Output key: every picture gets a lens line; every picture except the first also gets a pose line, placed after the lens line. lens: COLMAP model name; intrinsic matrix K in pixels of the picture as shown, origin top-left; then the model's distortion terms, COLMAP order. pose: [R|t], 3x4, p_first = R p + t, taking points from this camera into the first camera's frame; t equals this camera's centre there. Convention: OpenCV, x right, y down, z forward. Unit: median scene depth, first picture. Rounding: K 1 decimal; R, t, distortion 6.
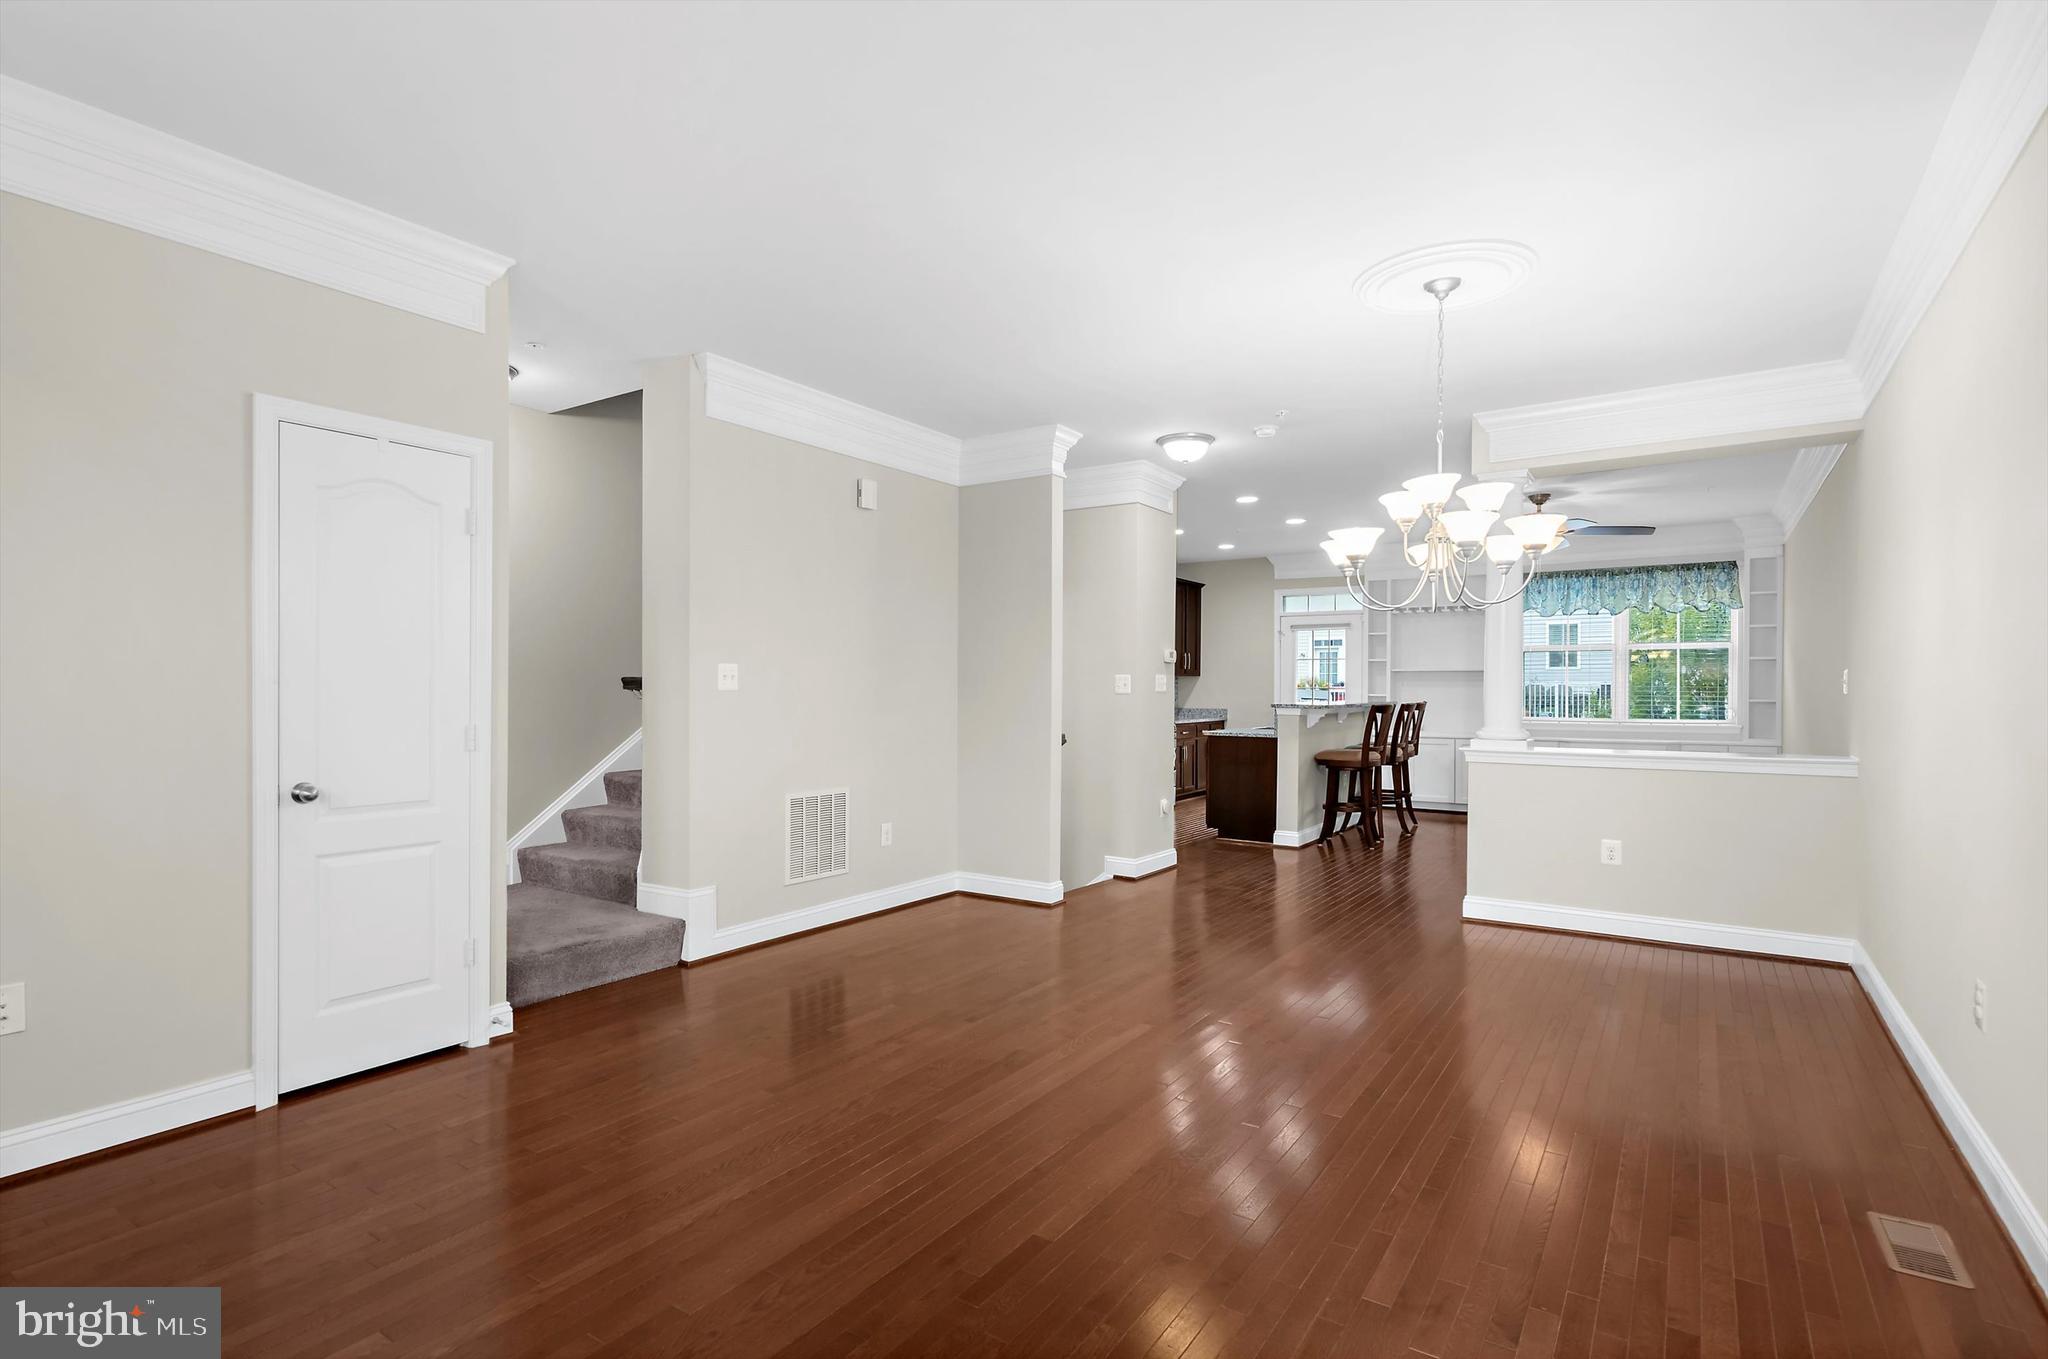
lens RADIAL K [[1005.1, 0, 1018.4], [0, 1005.1, 683.9], [0, 0, 1]] dist [0.015715, -0.010743]
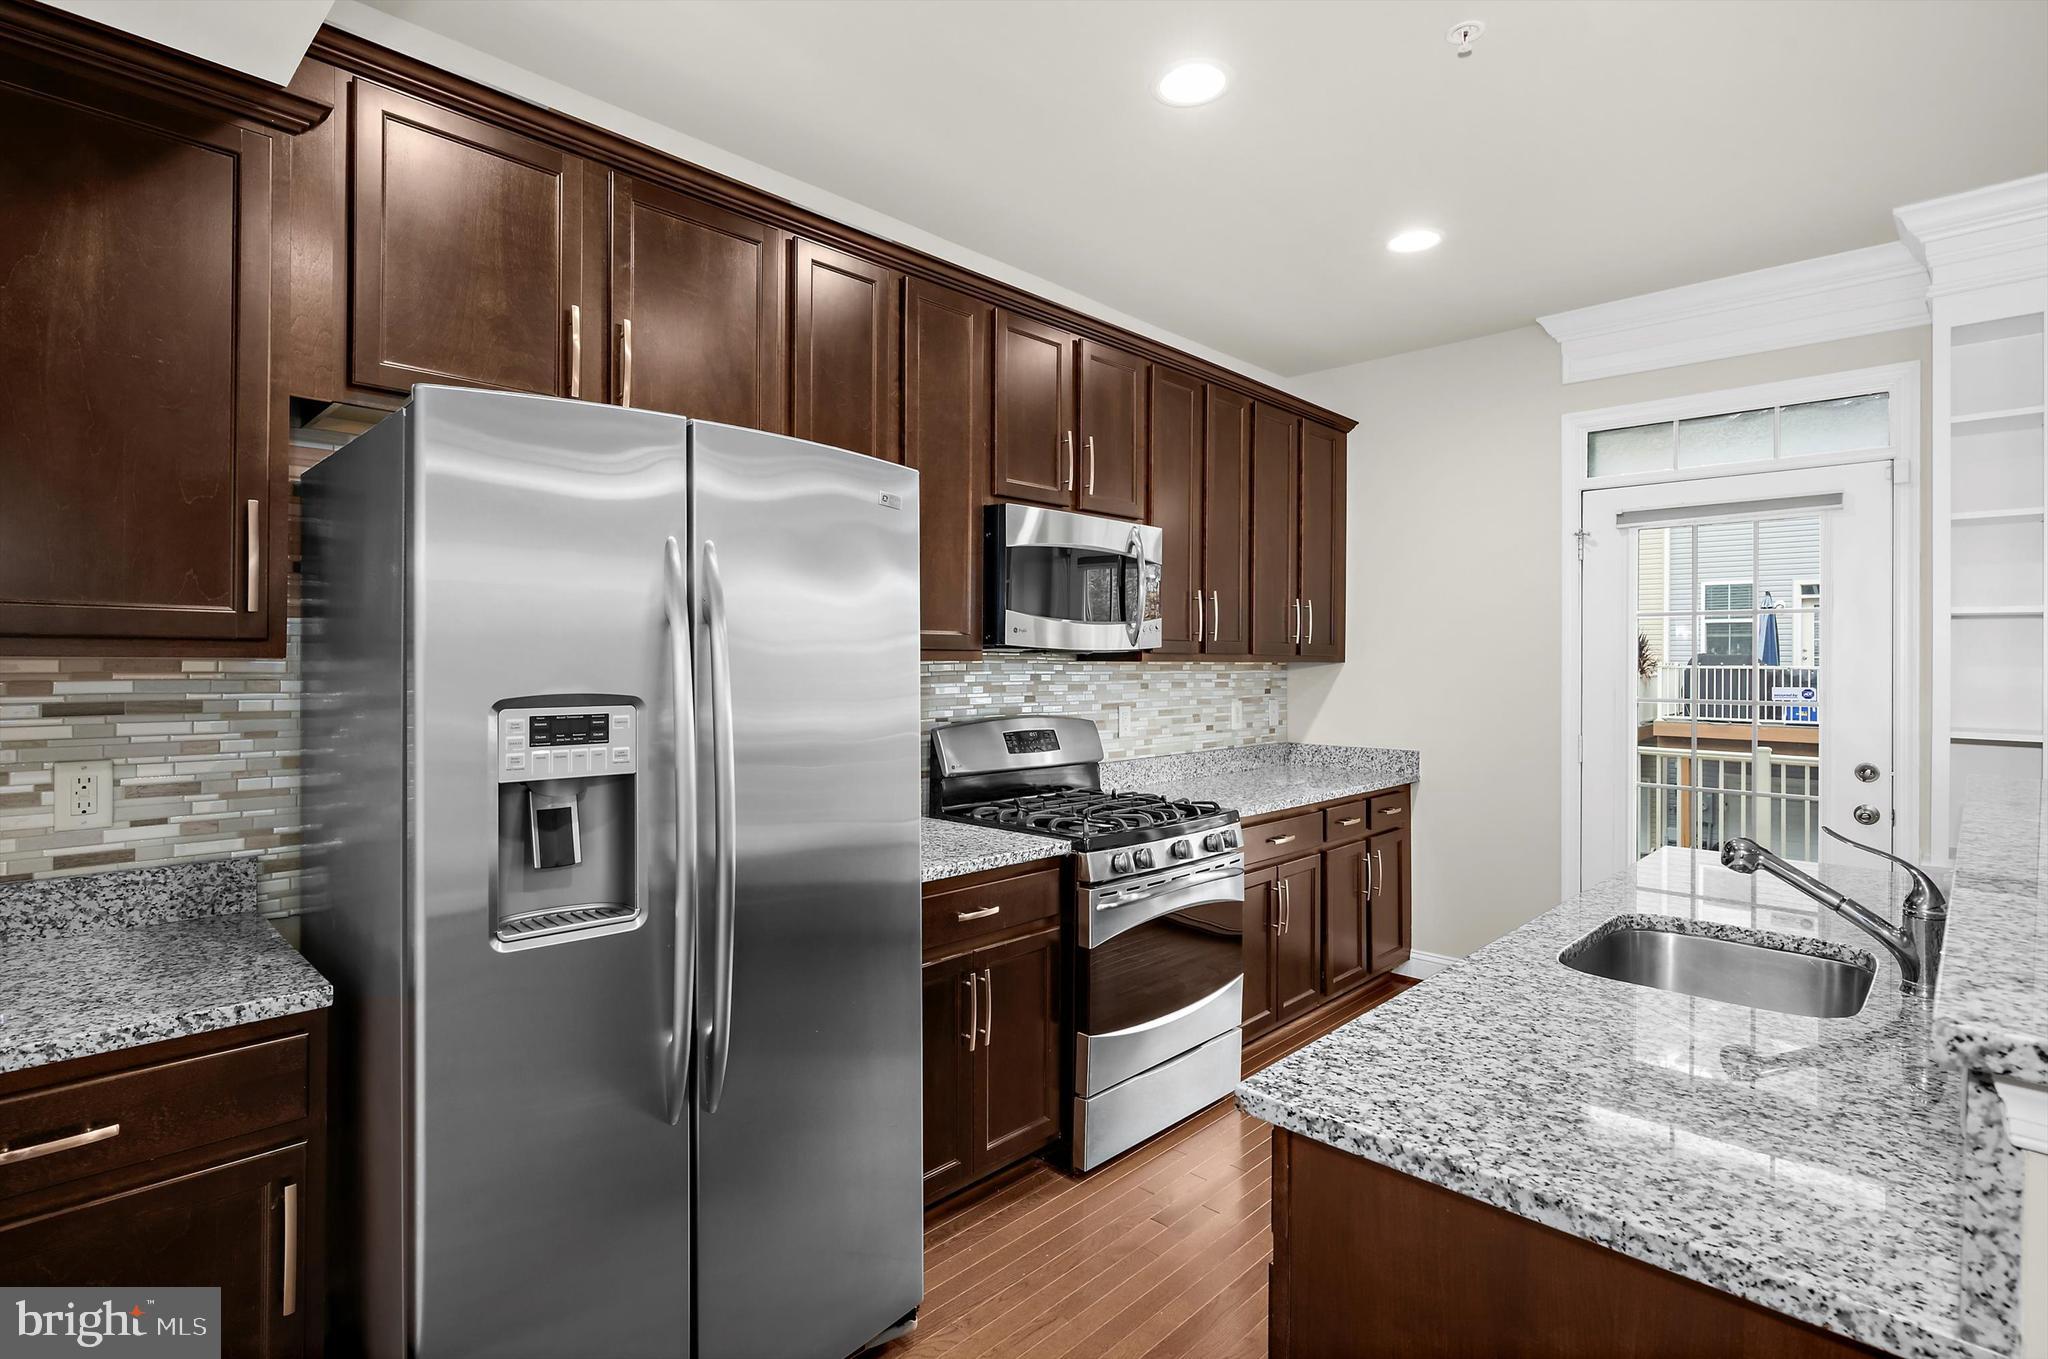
lens RADIAL K [[1012.0, 0, 1019.2], [0, 1012.0, 659.3], [0, 0, 1]] dist [0.012188, -0.000383]
pose [[0.984129, 0.000851, -0.177451, 0.163284], [-0.001005, 0.999999, -0.000776, -0.010605], [0.177450, 0.000942, 0.984129, 0.769099]]
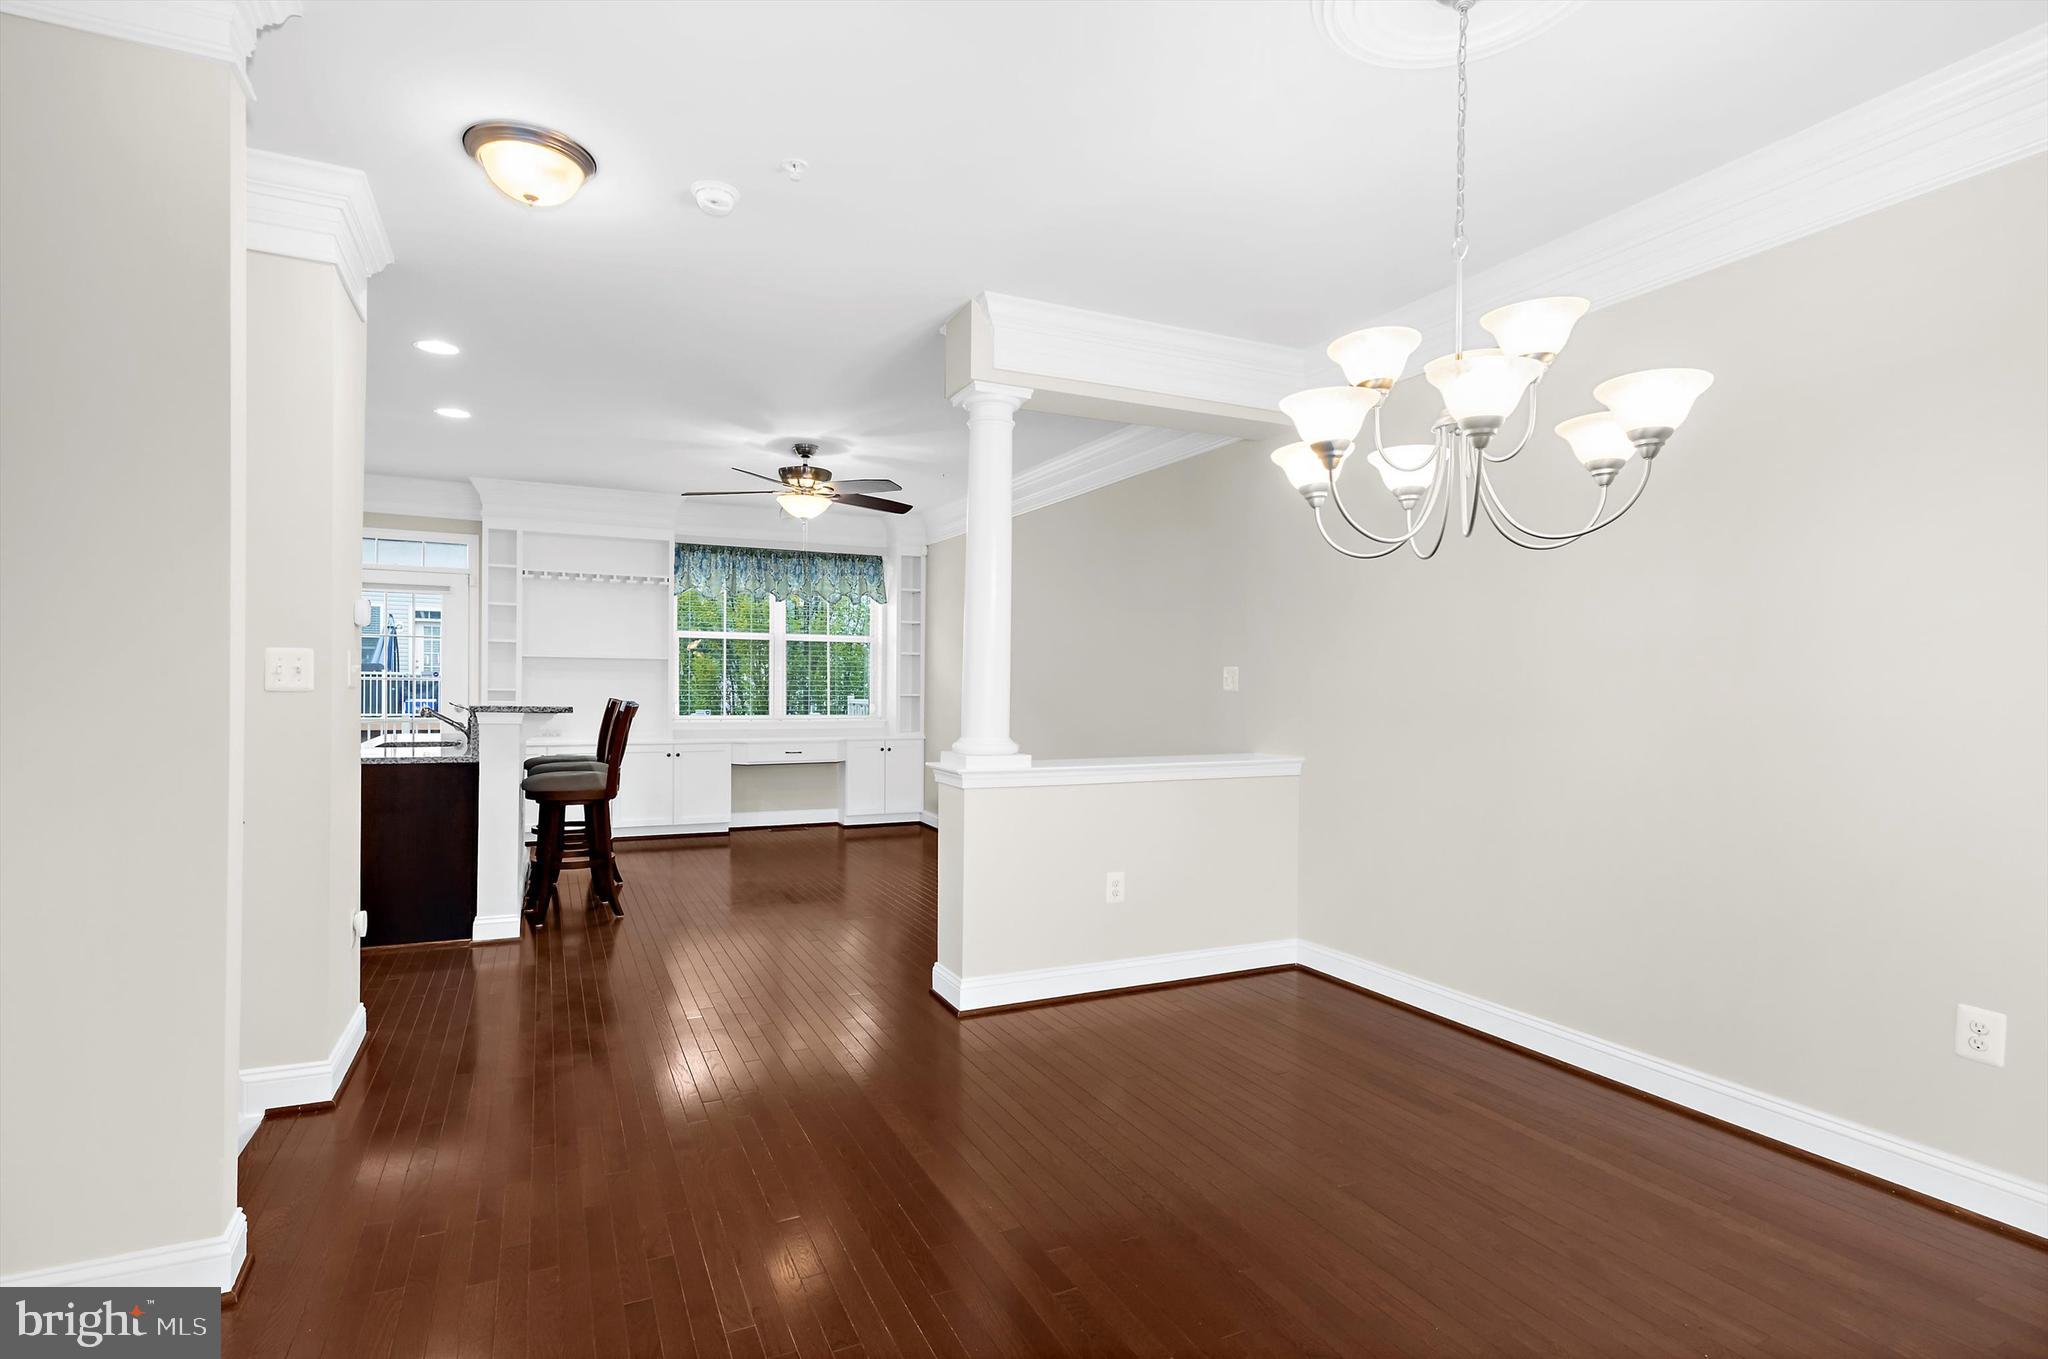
lens RADIAL K [[1005.1, 0, 1018.4], [0, 1005.1, 683.9], [0, 0, 1]] dist [0.015715, -0.010743]
pose [[0.521258, 0.003493, 0.853392, -0.075700], [-0.011562, 0.999929, 0.002969, 0.001325], [-0.853321, -0.011414, 0.521261, 0.349680]]
